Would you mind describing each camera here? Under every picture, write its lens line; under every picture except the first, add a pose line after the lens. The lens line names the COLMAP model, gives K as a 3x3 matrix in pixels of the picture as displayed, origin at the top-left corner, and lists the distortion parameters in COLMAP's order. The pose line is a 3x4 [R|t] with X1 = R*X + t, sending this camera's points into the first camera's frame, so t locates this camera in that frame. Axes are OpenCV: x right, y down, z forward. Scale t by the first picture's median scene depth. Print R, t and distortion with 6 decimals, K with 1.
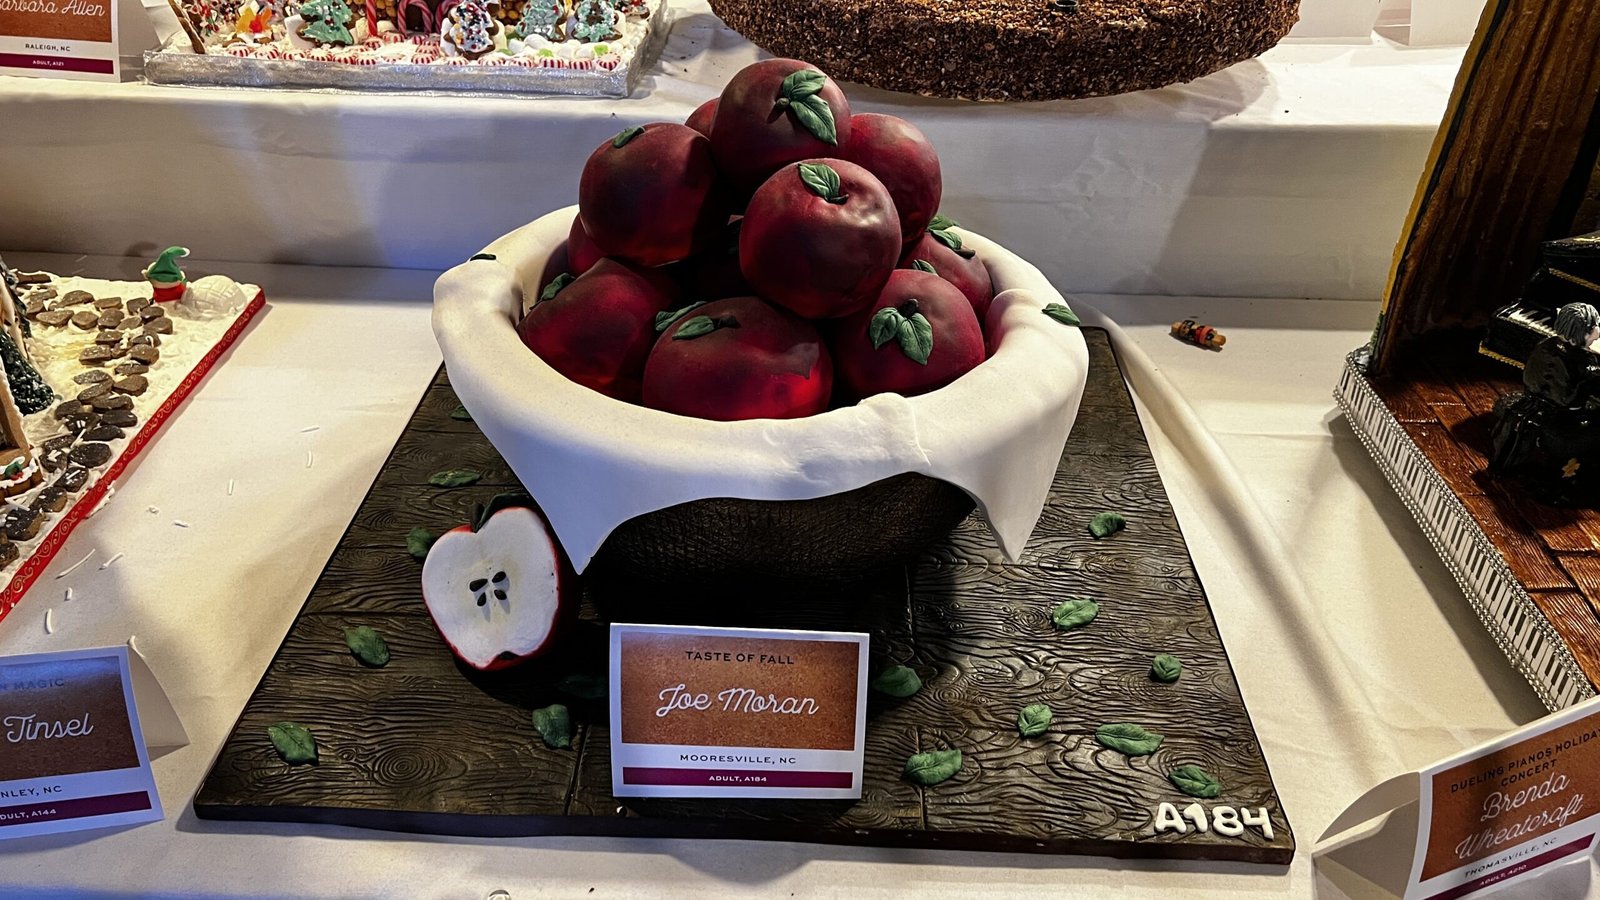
lens RADIAL K [[1209.4, 0, 799.5], [0, 1209.4, 454.0], [0, 0, 1]] dist [0.012791, 0.003402]
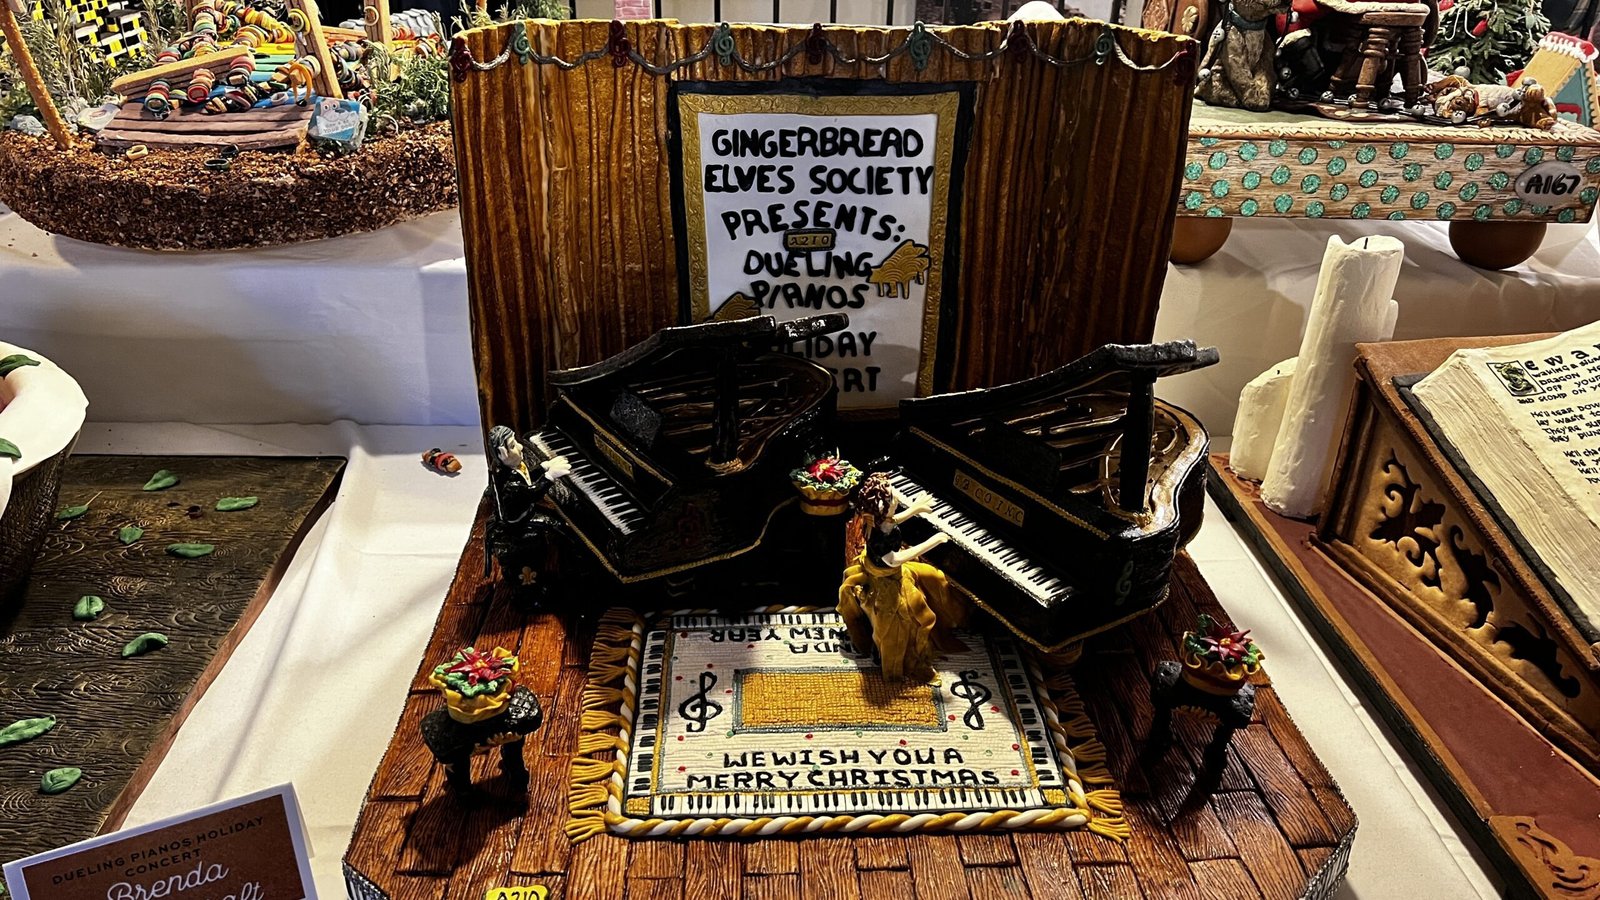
lens RADIAL K [[1209.4, 0, 800.2], [0, 1209.4, 446.7], [0, 0, 1]] dist [0.012791, 0.003402]
pose [[0.997889, -0.024575, 0.060119, 0.658908], [0.031393, 0.992843, -0.115229, 0.023440], [-0.056857, 0.116873, 0.991518, -0.080292]]
